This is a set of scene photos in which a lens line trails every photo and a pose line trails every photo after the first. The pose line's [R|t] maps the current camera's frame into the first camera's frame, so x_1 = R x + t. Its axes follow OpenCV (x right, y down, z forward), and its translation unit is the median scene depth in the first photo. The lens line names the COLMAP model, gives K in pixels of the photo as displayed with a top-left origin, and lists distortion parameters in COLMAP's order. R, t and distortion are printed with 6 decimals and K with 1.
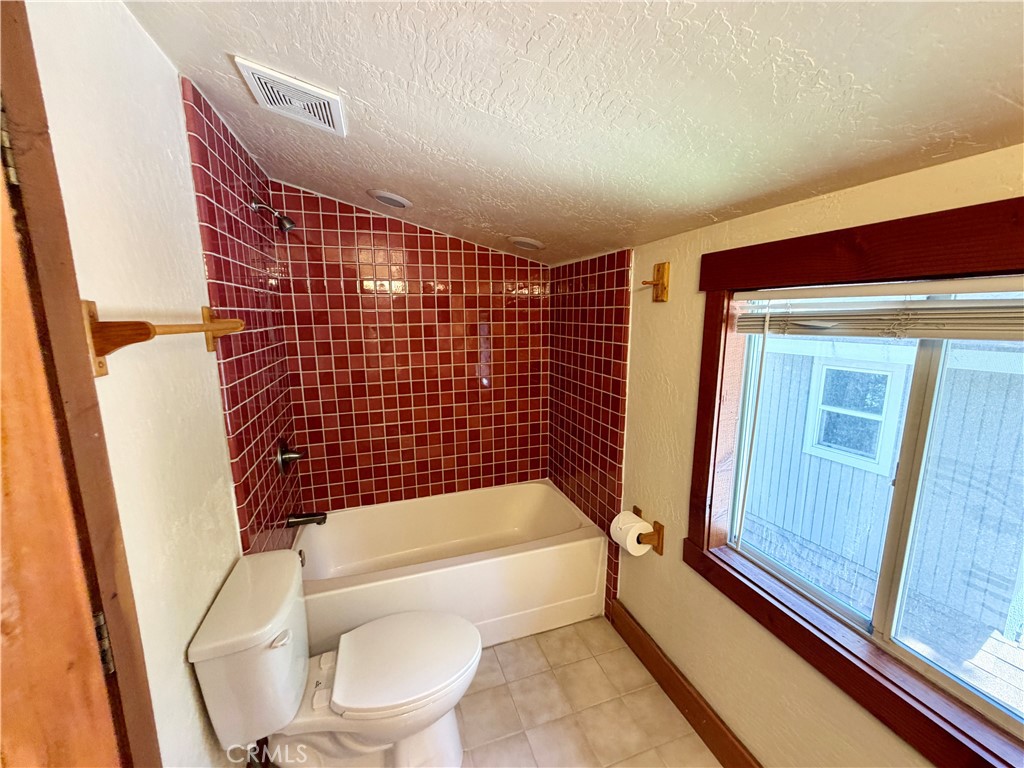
lens RADIAL K [[408.7, 0, 510.5], [0, 408.7, 383.4], [0, 0, 1]] dist [-0.000113, 0.000090]
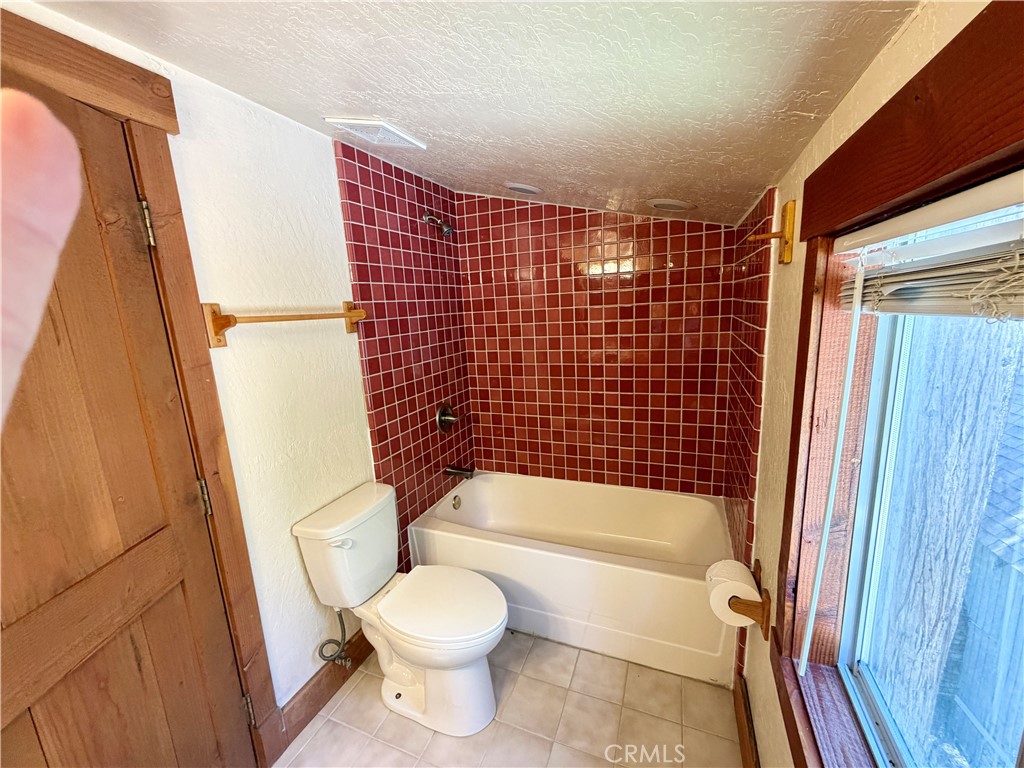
lens RADIAL K [[408.7, 0, 510.5], [0, 408.7, 383.4], [0, 0, 1]] dist [-0.000113, 0.000090]
pose [[0.755486, 0.091320, -0.648769, 0.334411], [-0.063870, 0.995787, 0.065789, -0.017953], [0.652044, -0.008266, 0.758136, 0.154415]]
